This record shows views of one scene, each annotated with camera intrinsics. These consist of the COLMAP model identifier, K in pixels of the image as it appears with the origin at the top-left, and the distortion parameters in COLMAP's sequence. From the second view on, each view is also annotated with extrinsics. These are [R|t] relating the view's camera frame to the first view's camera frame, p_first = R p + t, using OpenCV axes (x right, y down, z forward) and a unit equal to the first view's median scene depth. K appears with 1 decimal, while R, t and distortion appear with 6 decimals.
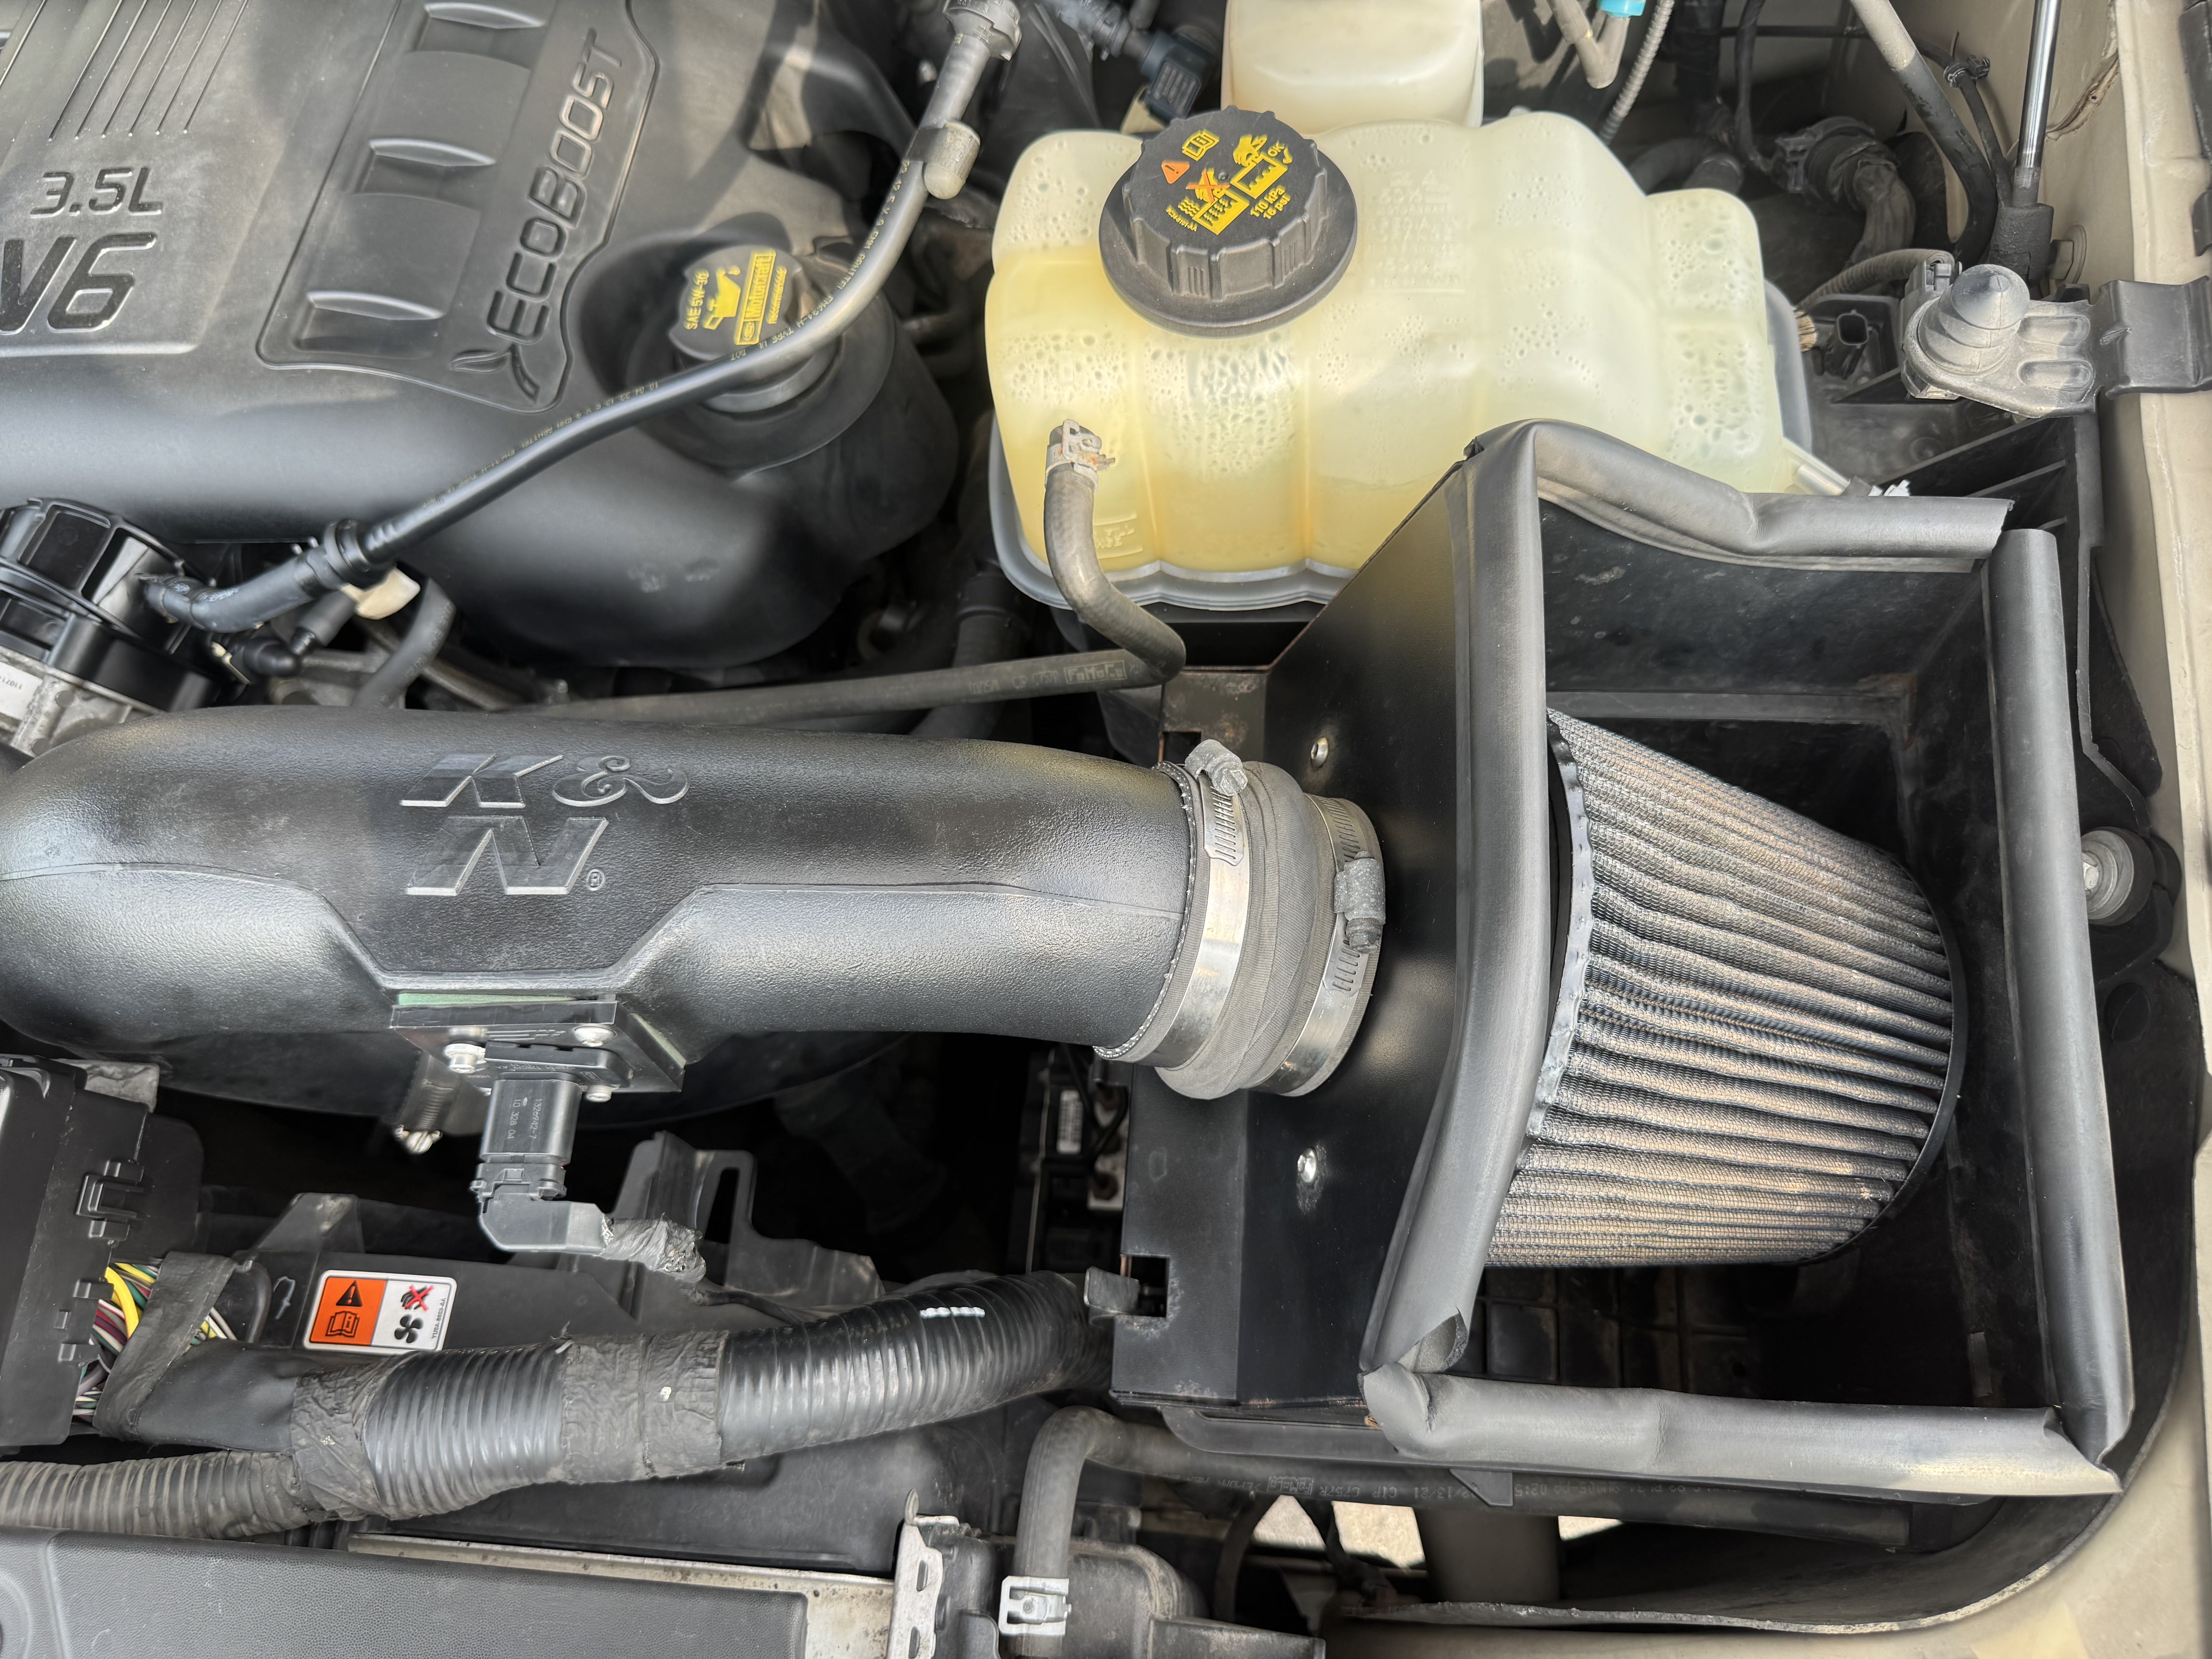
lens RADIAL K [[1556.8, 0, 1106.0], [0, 1556.8, 829.5], [0, 0, 1]] dist [-0.001294, -0.004130]
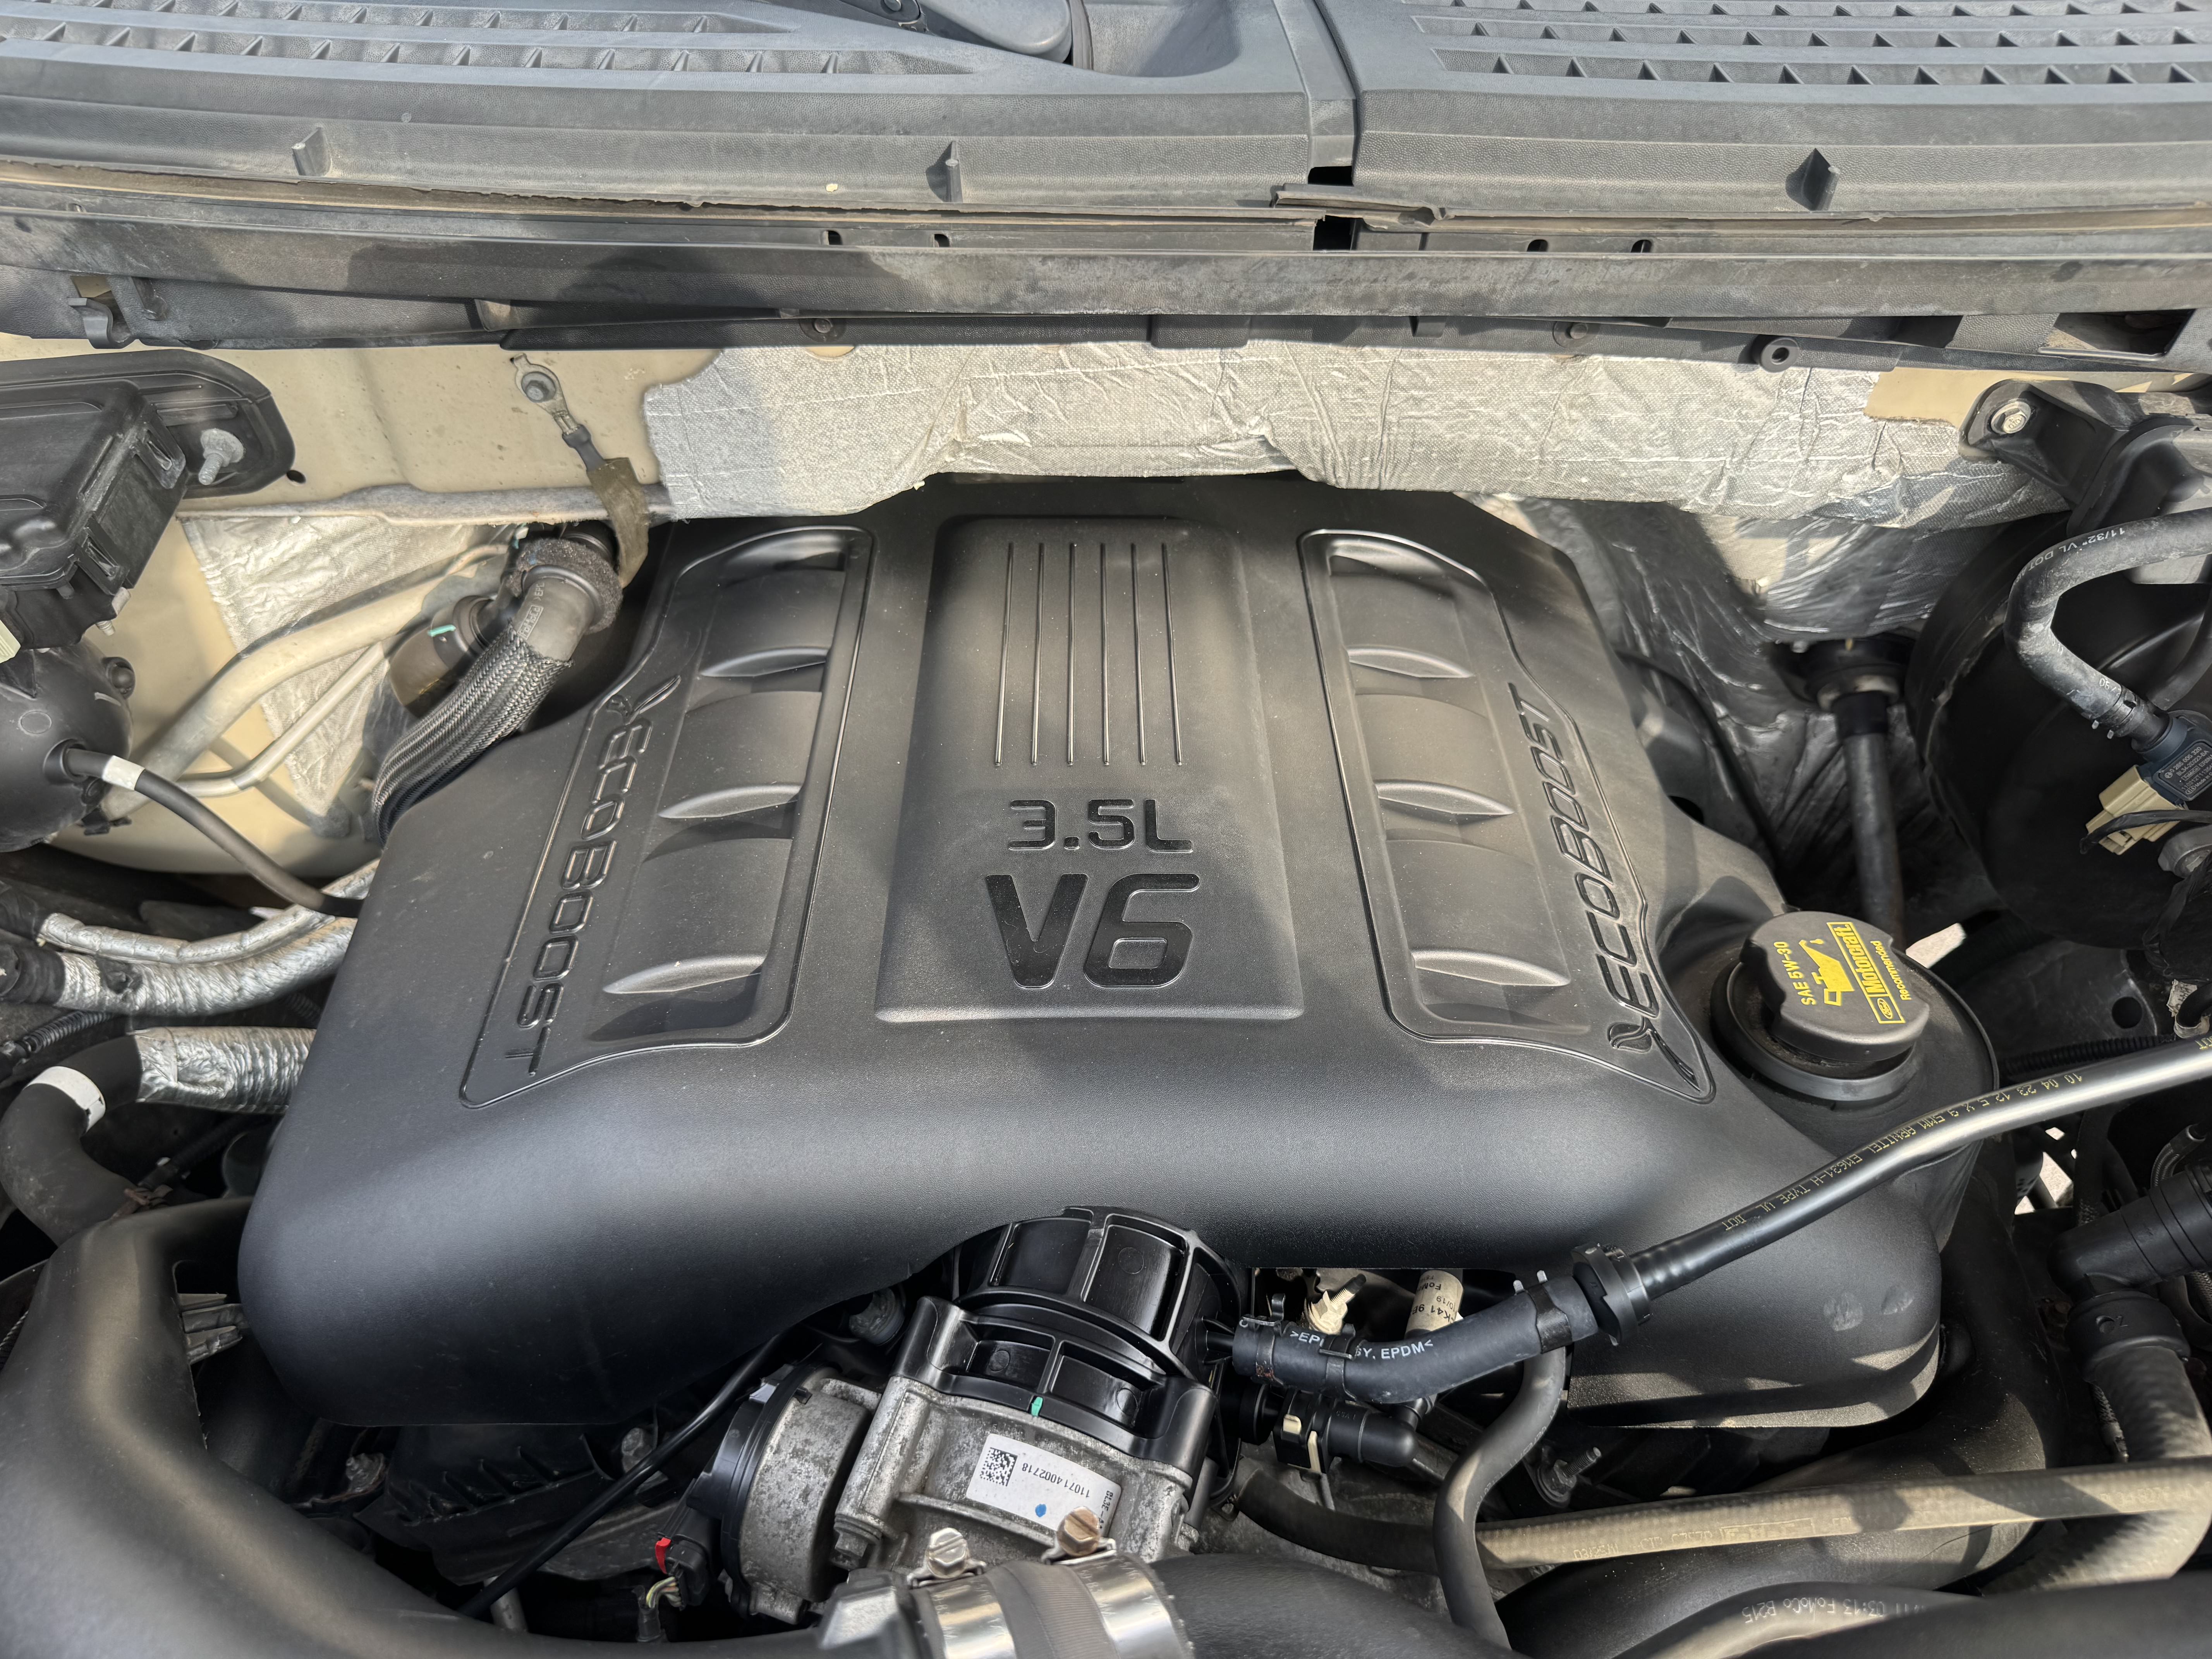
lens RADIAL K [[1581.2, 0, 1106.0], [0, 1581.2, 829.5], [0, 0, 1]] dist [0.040871, -0.100501]
pose [[0.988130, 0.037432, 0.148992, -0.766130], [0.025474, 0.916507, -0.399207, -0.077268], [-0.151496, 0.398263, 0.904674, 0.249570]]
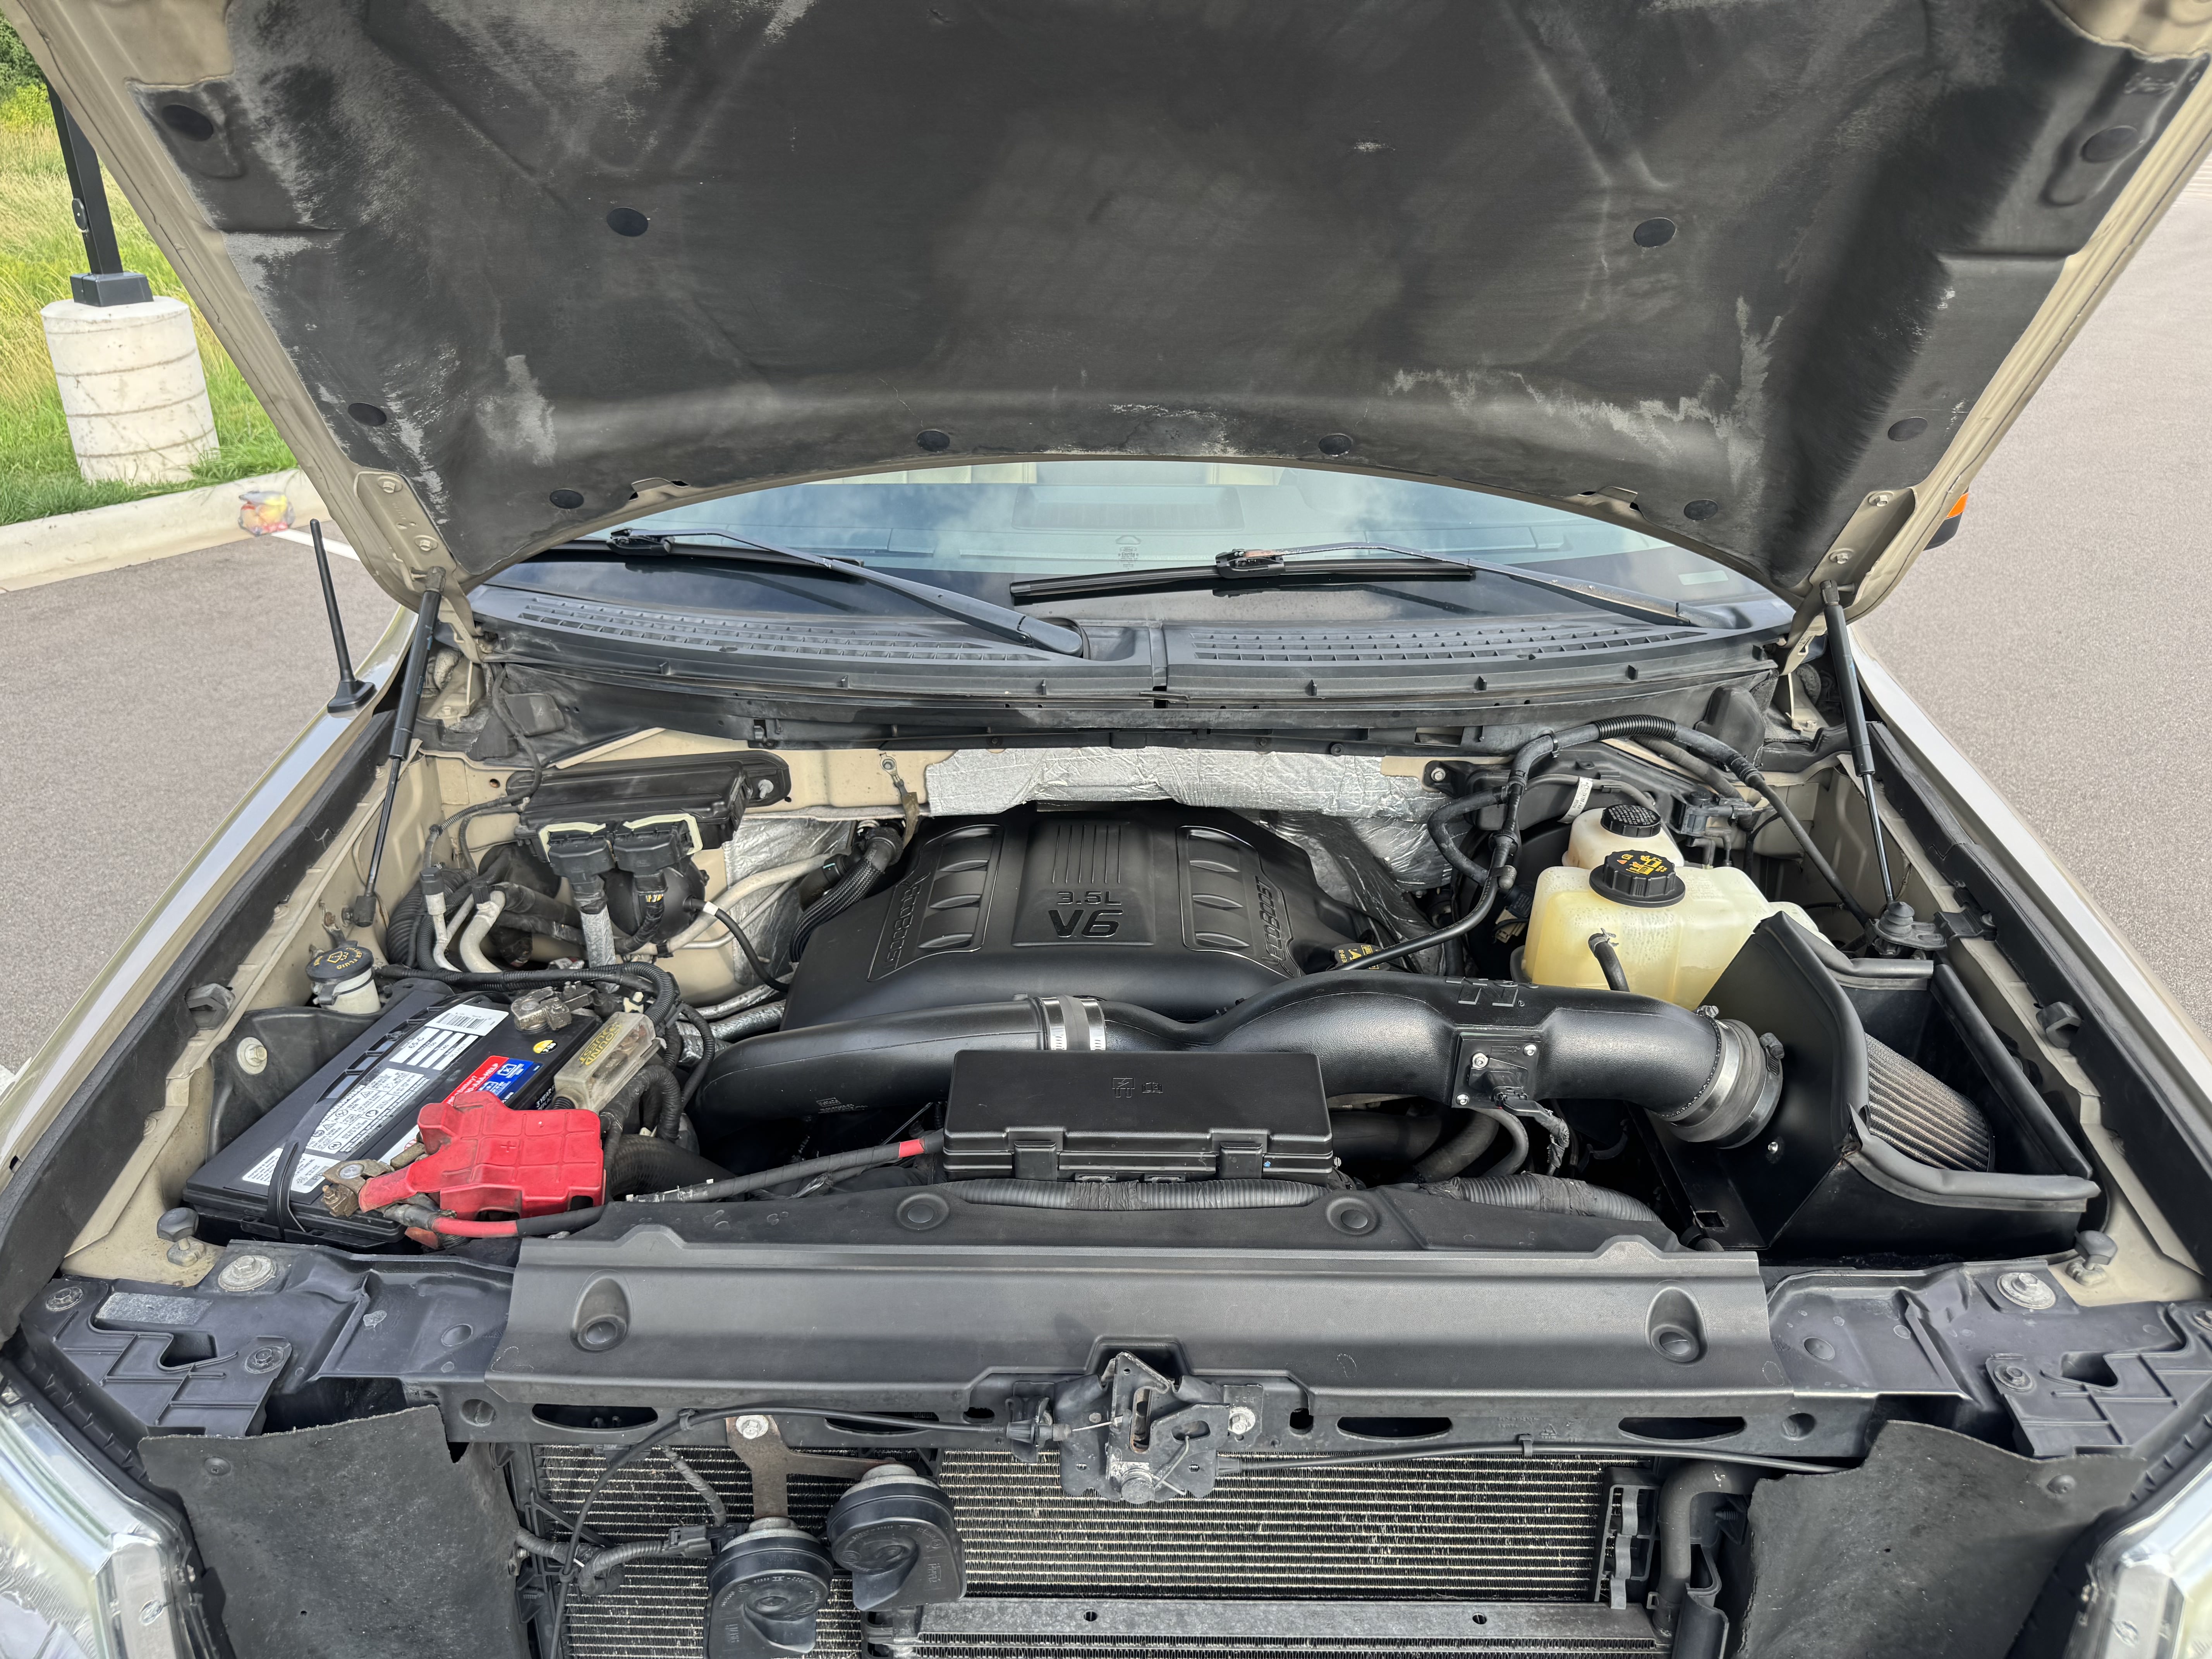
lens RADIAL K [[1581.2, 0, 1106.0], [0, 1581.2, 829.5], [0, 0, 1]] dist [0.040871, -0.100501]
pose [[0.991885, 0.082056, 0.097111, -0.858770], [0.005082, 0.737633, -0.675183, 1.111892], [-0.127035, 0.670198, 0.731230, -0.804322]]
